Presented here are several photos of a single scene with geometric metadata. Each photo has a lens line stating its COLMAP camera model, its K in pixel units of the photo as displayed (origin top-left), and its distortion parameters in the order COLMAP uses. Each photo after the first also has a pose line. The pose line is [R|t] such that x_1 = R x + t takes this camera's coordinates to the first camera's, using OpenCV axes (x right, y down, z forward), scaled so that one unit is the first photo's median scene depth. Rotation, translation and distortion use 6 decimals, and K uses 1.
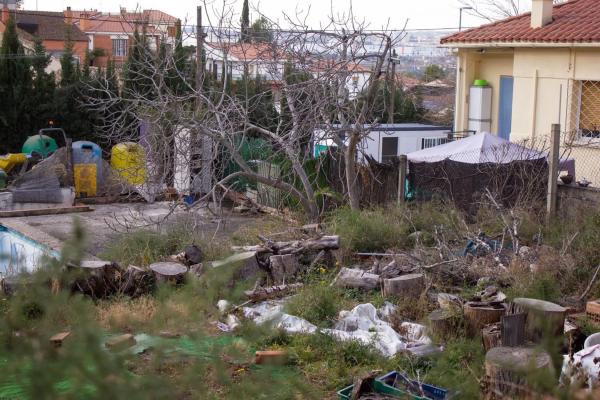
lens RADIAL K [[1007.0, 0, 290.7], [0, 1007.0, 208.3], [0, 0, 1]] dist [-0.002433, 0.111375]
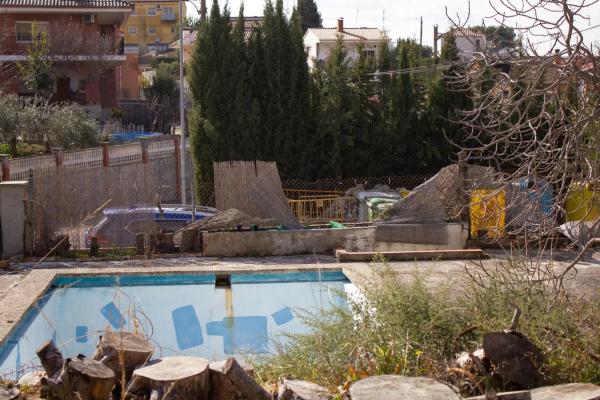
lens RADIAL K [[1007.0, 0, 290.7], [0, 1007.0, 208.3], [0, 0, 1]] dist [-0.002433, 0.111375]
pose [[0.883262, 0.013288, -0.468691, -0.000843], [-0.041350, 0.997911, -0.049632, 0.007843], [0.467052, 0.063219, 0.881967, 0.329054]]
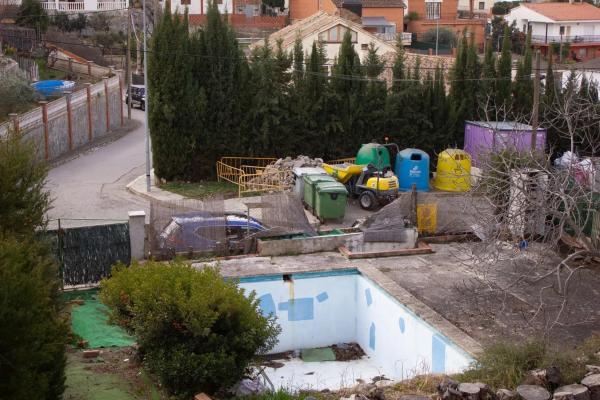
lens RADIAL K [[1007.0, 0, 290.7], [0, 1007.0, 208.3], [0, 0, 1]] dist [-0.002433, 0.111375]
pose [[0.956461, 0.044567, -0.288438, -0.030471], [-0.027394, 0.997618, 0.063303, -0.103326], [0.290573, -0.052646, 0.955404, -0.081732]]
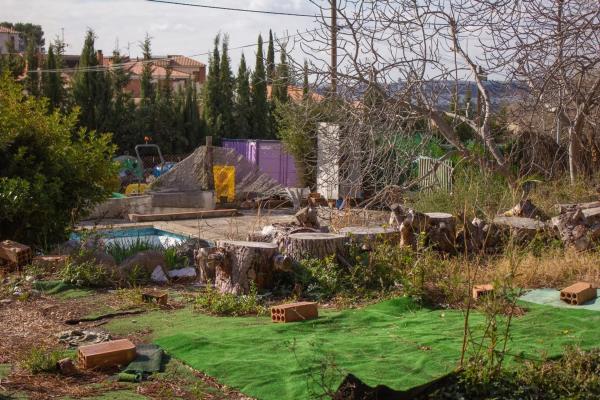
lens RADIAL K [[1007.0, 0, 290.7], [0, 1007.0, 208.3], [0, 0, 1]] dist [-0.002433, 0.111375]
pose [[0.999798, -0.019621, -0.004277, -0.138972], [0.019374, 0.998480, -0.051588, 0.040327], [0.005283, 0.051495, 0.998659, 0.106058]]
